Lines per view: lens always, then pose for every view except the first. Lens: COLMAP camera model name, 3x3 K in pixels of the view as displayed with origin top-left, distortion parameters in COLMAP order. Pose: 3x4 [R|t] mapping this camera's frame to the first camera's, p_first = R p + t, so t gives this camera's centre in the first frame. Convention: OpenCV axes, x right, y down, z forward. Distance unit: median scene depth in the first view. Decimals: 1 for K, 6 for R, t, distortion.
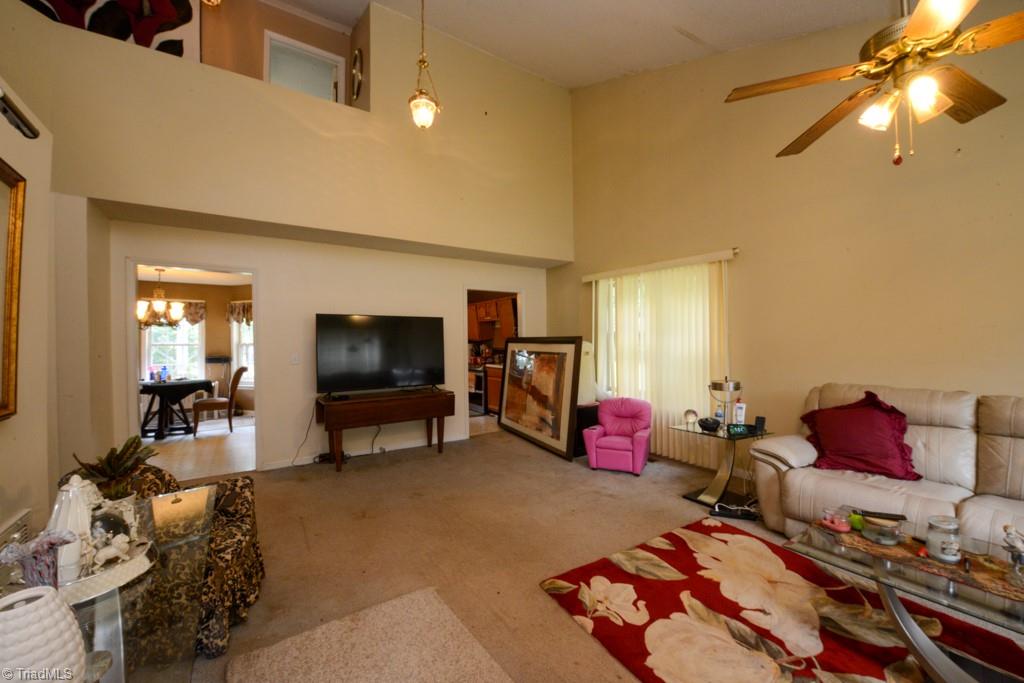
lens RADIAL K [[396.7, 0, 512.0], [0, 396.7, 341.5], [0, 0, 1]] dist [-0.019141, -0.000110]
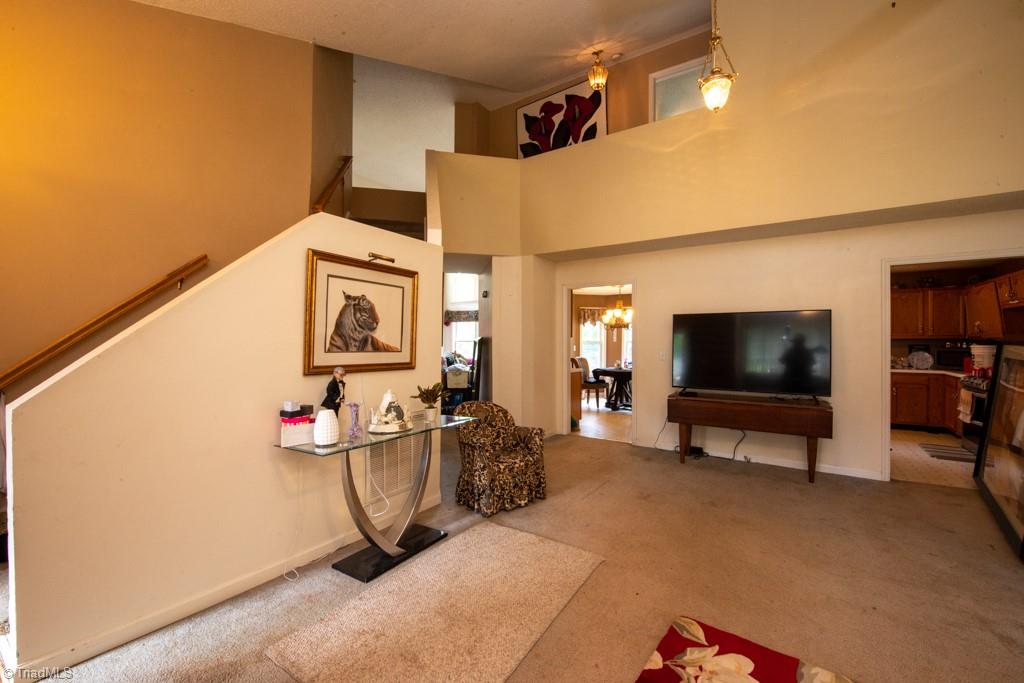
lens RADIAL K [[413.1, 0, 509.4], [0, 413.1, 341.9], [0, 0, 1]] dist [-0.011935, -0.003214]
pose [[0.369602, 0.011509, -0.929119, 0.496149], [-0.006460, 0.999931, 0.009817, -0.003300], [0.929168, 0.002374, 0.369651, 0.195632]]
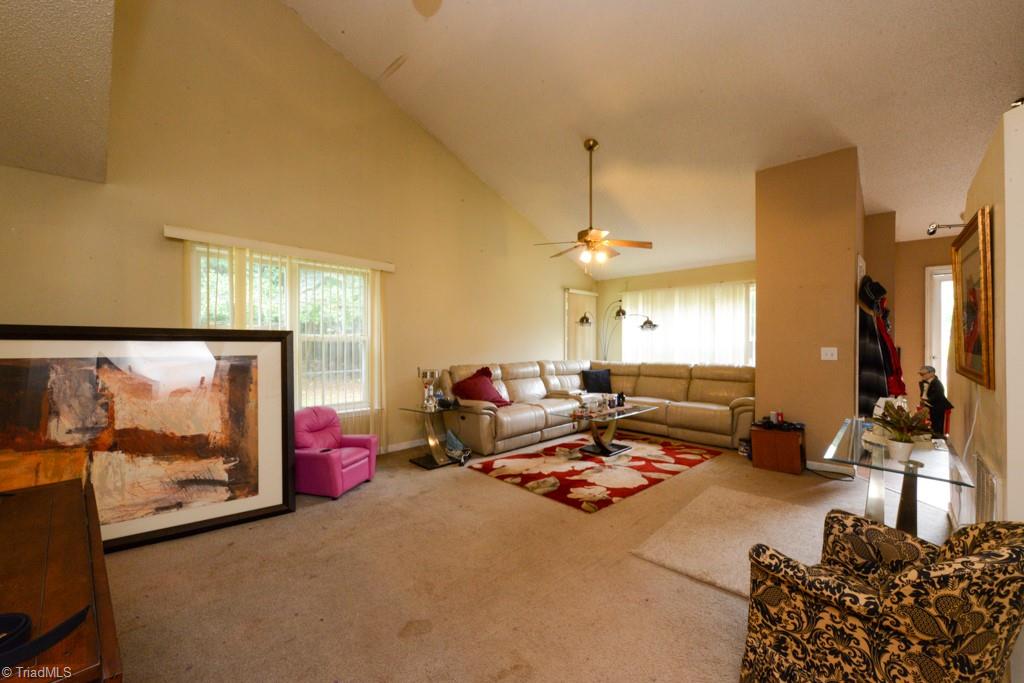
lens RADIAL K [[405.2, 0, 508.7], [0, 405.2, 343.5], [0, 0, 1]] dist [0.007424, -0.000304]
pose [[-0.201409, 0.002435, 0.979504, -0.810818], [0.001300, 0.999997, -0.002218, 0.014873], [-0.979506, 0.000826, -0.201411, 1.000477]]
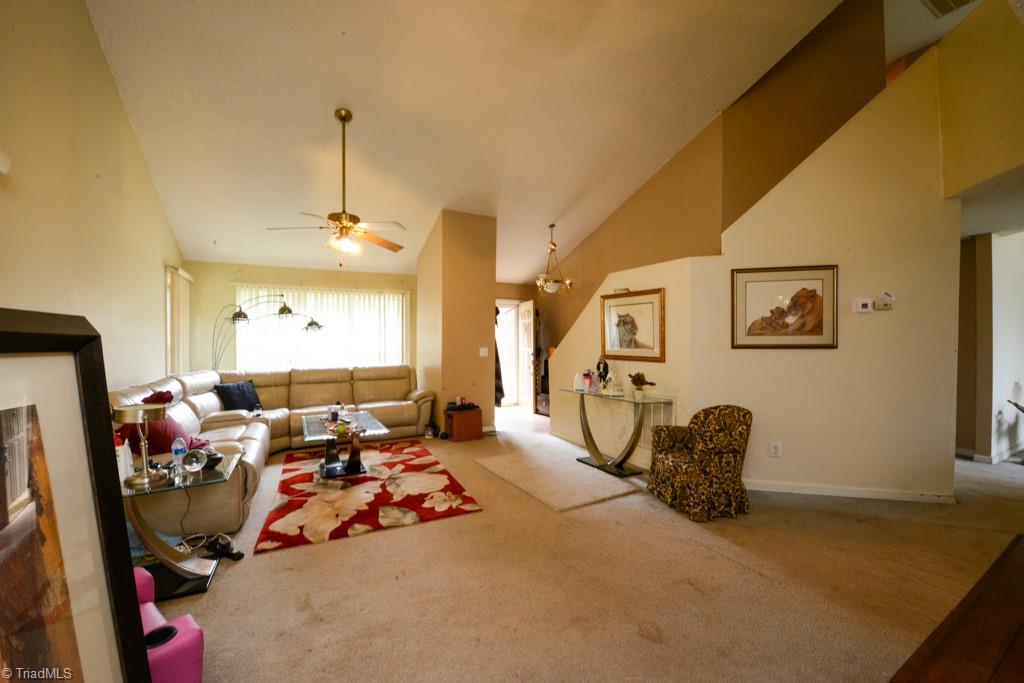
lens RADIAL K [[408.8, 0, 510.8], [0, 408.8, 342.0], [0, 0, 1]] dist [-0.014075, -0.003029]
pose [[-0.995802, 0.011331, 0.090832, -0.110846], [0.011237, 0.999936, -0.001551, 0.004390], [-0.090844, -0.000524, -0.995865, 1.578045]]
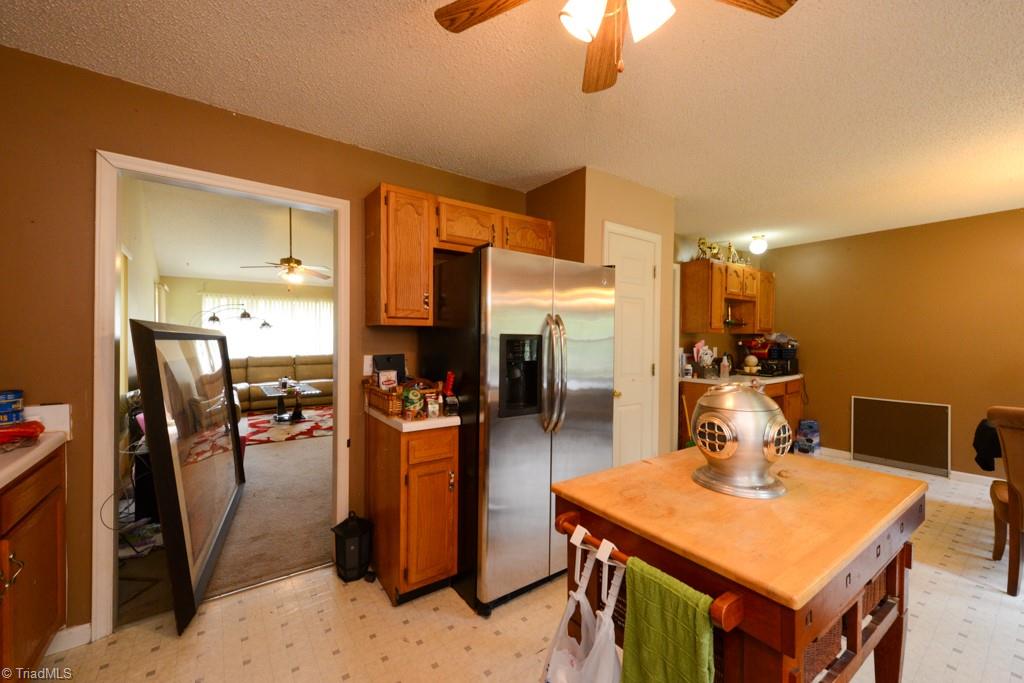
lens RADIAL K [[405.2, 0, 508.7], [0, 405.2, 343.5], [0, 0, 1]] dist [0.007424, -0.000304]
pose [[-0.999341, 0.004528, -0.036021, -0.469298], [0.004160, 0.999939, 0.010266, 0.010674], [0.036065, 0.010109, -0.999298, 2.377911]]
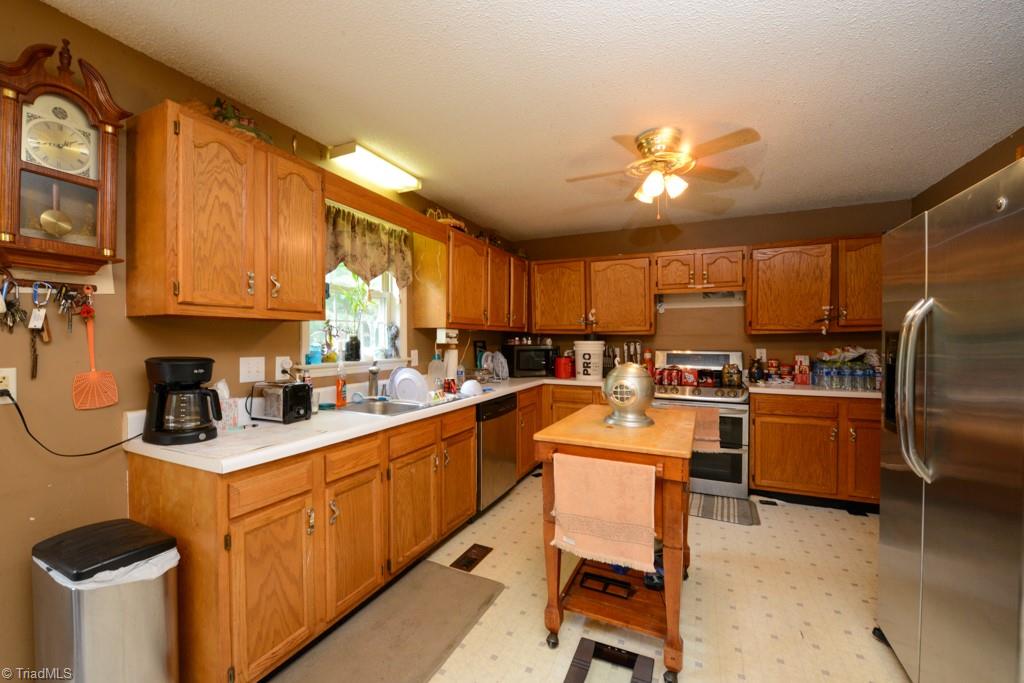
lens RADIAL K [[408.8, 0, 510.8], [0, 408.8, 342.0], [0, 0, 1]] dist [-0.014075, -0.003029]
pose [[0.854829, 0.004618, 0.518889, -1.139605], [-0.006554, 0.999977, 0.001898, 0.018595], [-0.518868, -0.005023, 0.854839, 1.609920]]
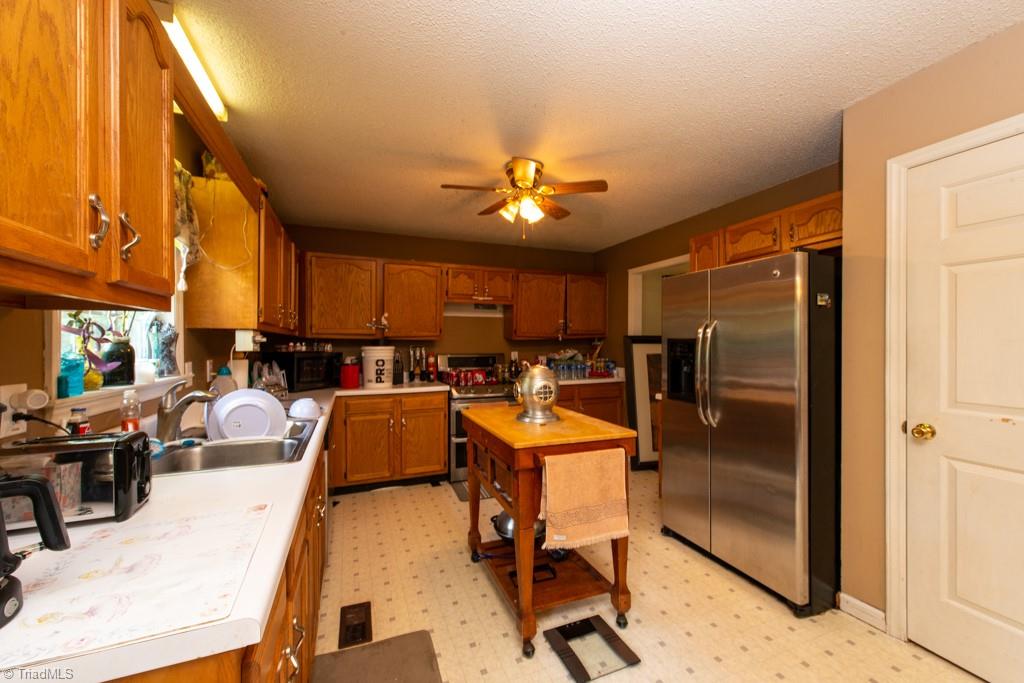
lens RADIAL K [[395.9, 0, 511.5], [0, 395.9, 342.1], [0, 0, 1]] dist [-0.000508, -0.000201]
pose [[0.209716, 0.011687, 0.977693, -1.320025], [0.002653, 0.999918, -0.012522, 0.019235], [-0.977759, 0.005219, 0.209668, 1.937584]]
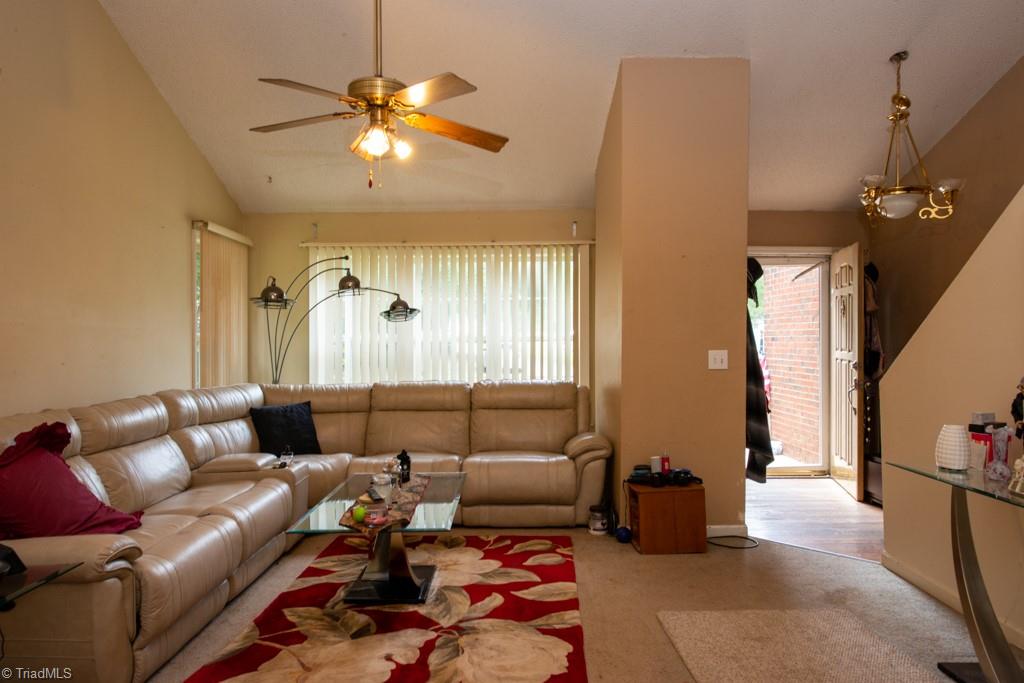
lens RADIAL K [[671.7, 0, 512.0], [0, 671.7, 341.5], [0, 0, 1]] dist [-0.000551, -0.000865]
pose [[-0.836723, 0.008719, 0.547557, -0.216321], [0.008880, 0.999958, -0.002353, 0.007207], [-0.547554, 0.002894, -0.836765, 1.159506]]
